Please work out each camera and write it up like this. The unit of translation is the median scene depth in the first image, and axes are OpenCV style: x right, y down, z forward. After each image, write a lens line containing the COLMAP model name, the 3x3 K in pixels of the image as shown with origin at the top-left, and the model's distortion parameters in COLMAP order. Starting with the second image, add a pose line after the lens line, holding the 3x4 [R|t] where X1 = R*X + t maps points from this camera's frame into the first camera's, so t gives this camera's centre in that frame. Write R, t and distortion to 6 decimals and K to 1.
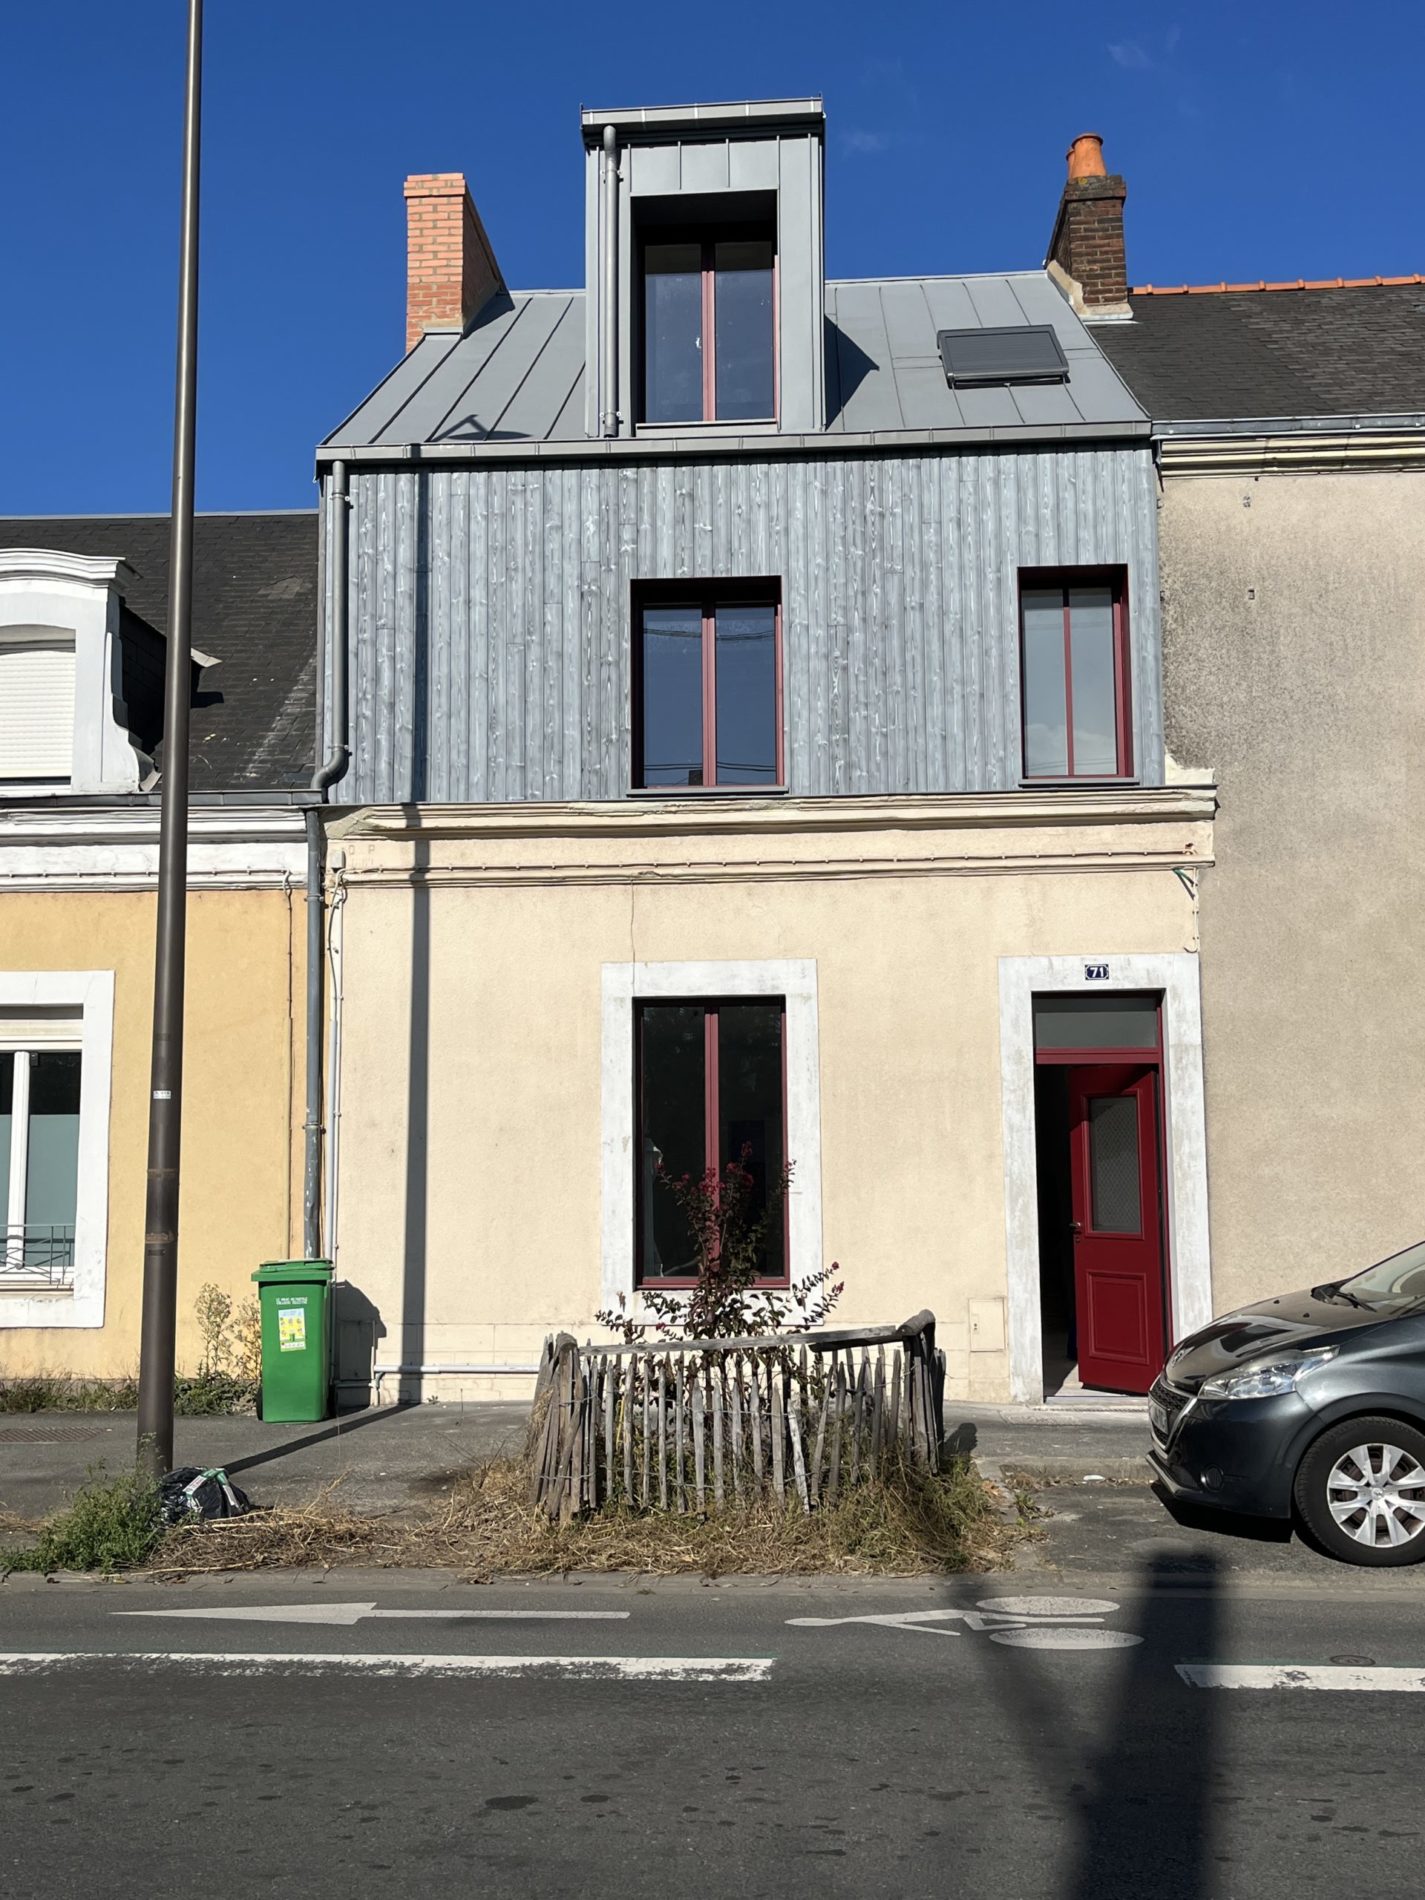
lens RADIAL K [[1800.6, 0, 712.2], [0, 1800.6, 958.2], [0, 0, 1]] dist [-0.021765, 0.000000]
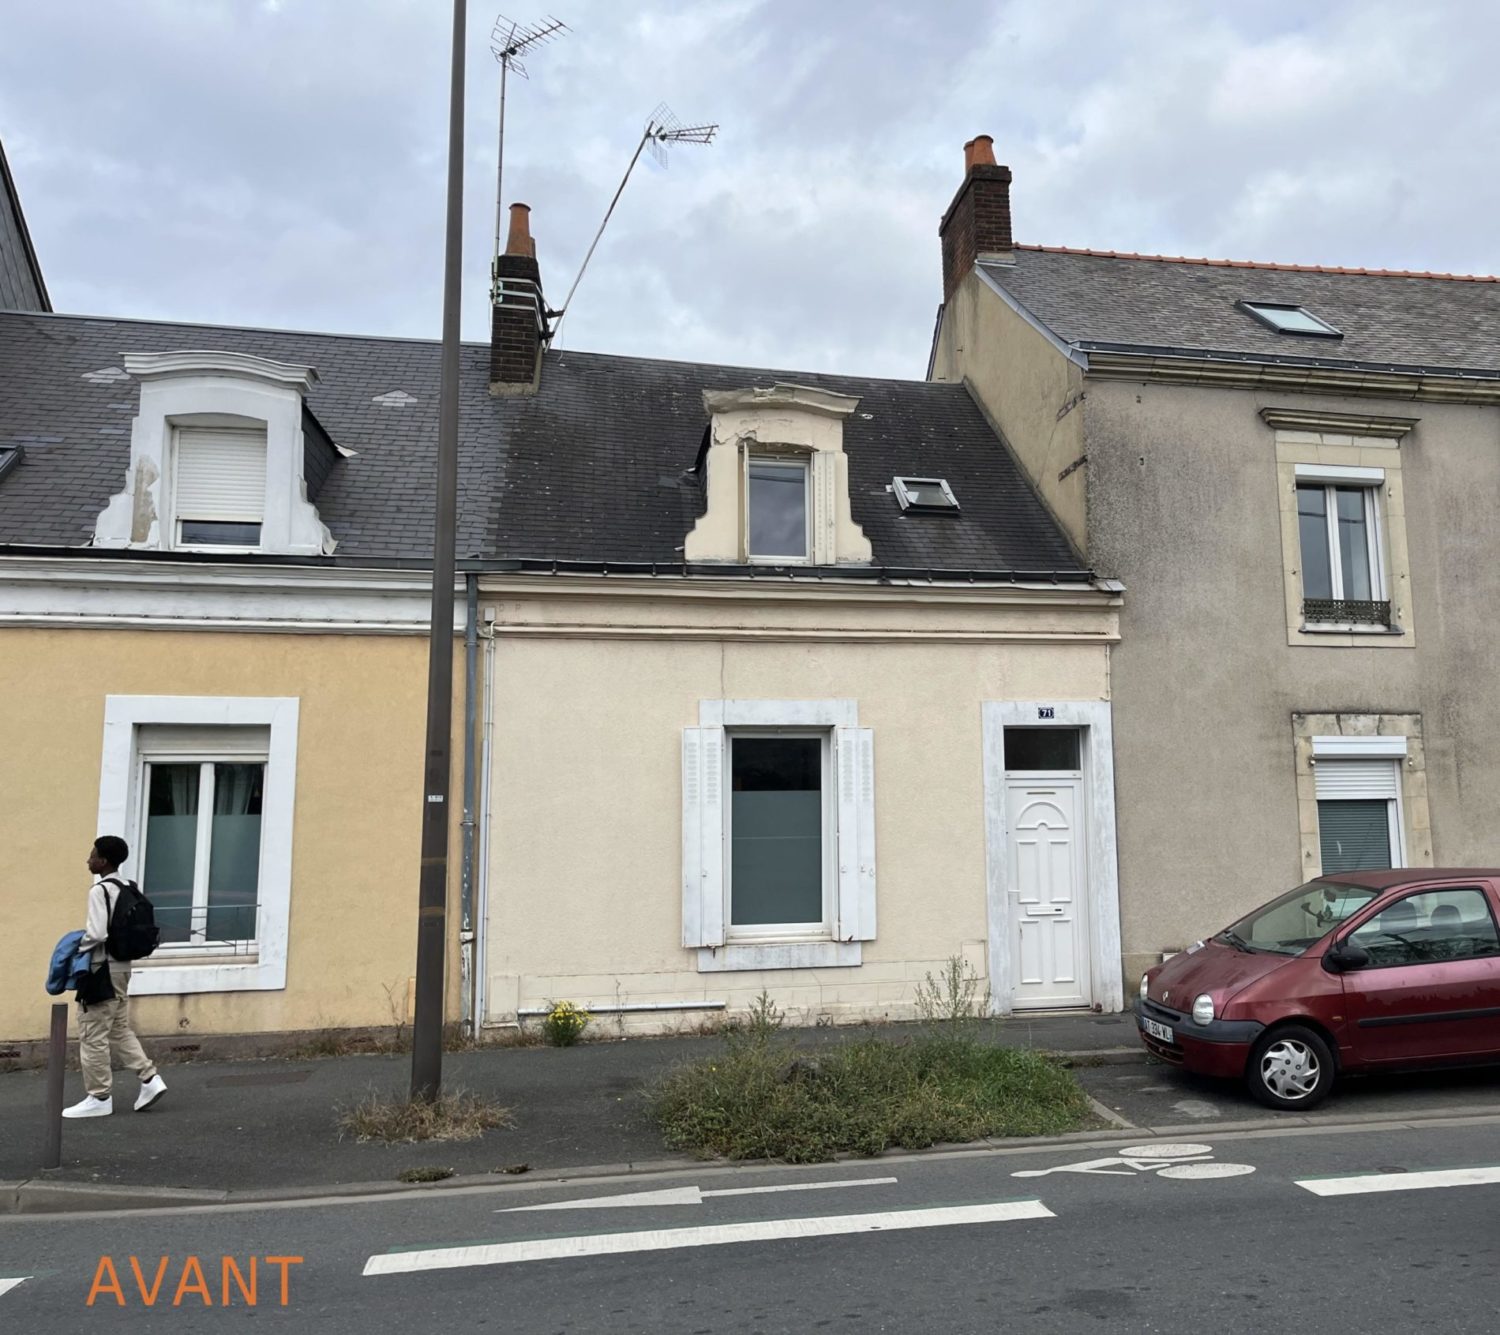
lens RADIAL K [[1337.8, 0, 751.1], [0, 1337.8, 655.9], [0, 0, 1]] dist [0.007028, 0.001408]
pose [[0.958820, 0.029602, 0.282468, -0.321840], [-0.020729, 0.999195, -0.034351, 0.003643], [-0.283258, 0.027082, 0.958661, 0.030174]]
